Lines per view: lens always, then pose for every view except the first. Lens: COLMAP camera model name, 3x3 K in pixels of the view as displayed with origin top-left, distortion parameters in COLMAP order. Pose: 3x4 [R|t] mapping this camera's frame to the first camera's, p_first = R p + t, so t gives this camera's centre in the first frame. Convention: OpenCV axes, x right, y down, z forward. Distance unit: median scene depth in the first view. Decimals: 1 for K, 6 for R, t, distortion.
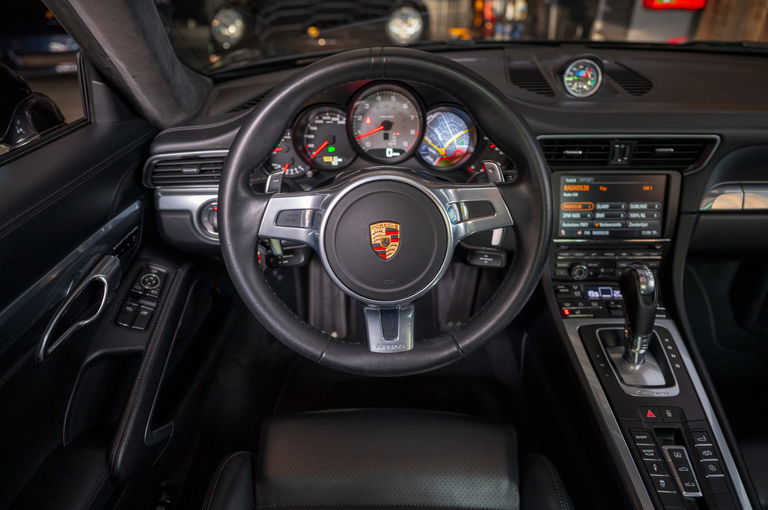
lens RADIAL K [[522.1, 0, 385.4], [0, 522.1, 252.5], [0, 0, 1]] dist [-0.004901, -0.000544]
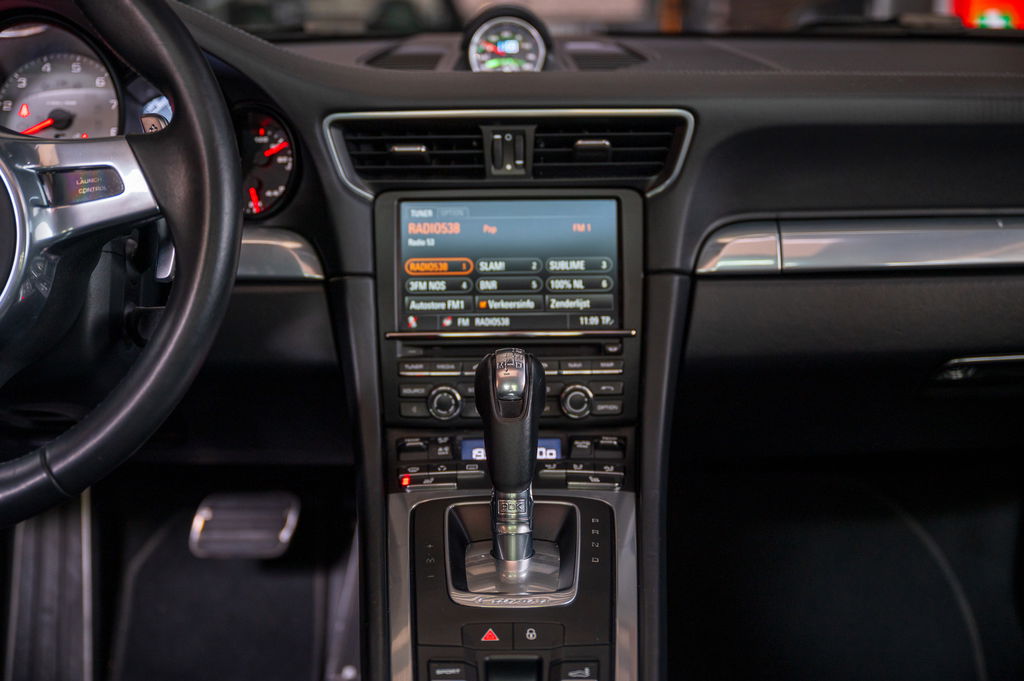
lens RADIAL K [[1350.9, 0, 518.9], [0, 1350.9, 315.3], [0, 0, 1]] dist [0.007309, 0.000000]
pose [[0.999911, -0.007081, 0.011274, 0.424871], [0.010117, 0.954587, -0.297760, 0.320424], [-0.008653, 0.297847, 0.954574, -0.163330]]
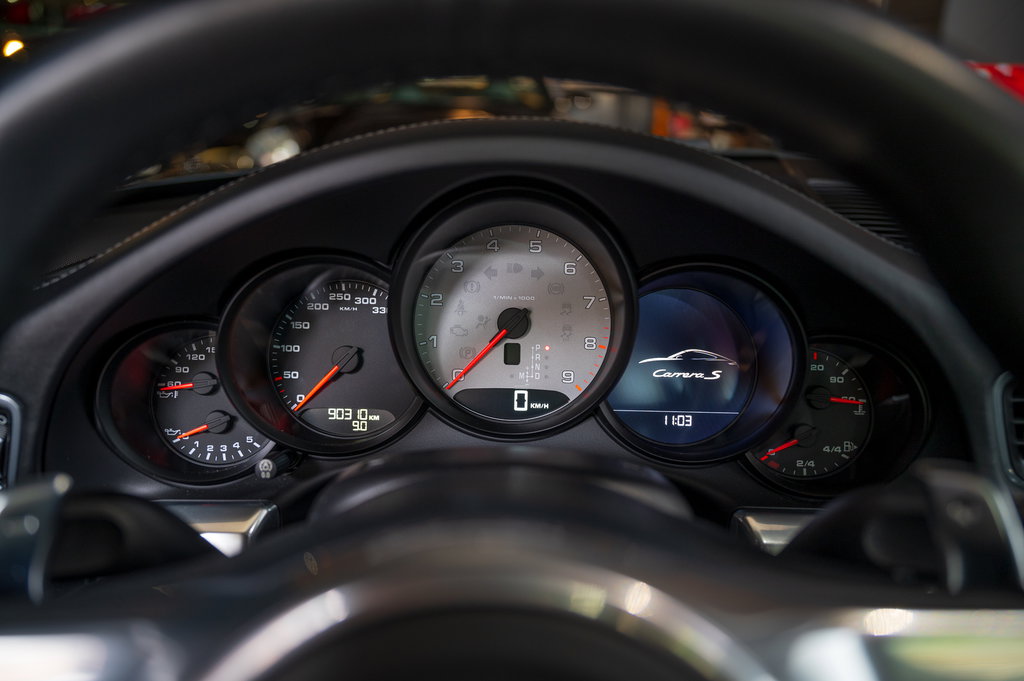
lens RADIAL K [[803.1, 0, 521.3], [0, 803.1, 342.4], [0, 0, 1]] dist [-0.046713, -0.000984]
pose [[0.999720, 0.023573, -0.001936, 0.008538], [-0.023492, 0.980141, -0.196904, -0.130552], [-0.002744, 0.196894, 0.980421, 0.500097]]
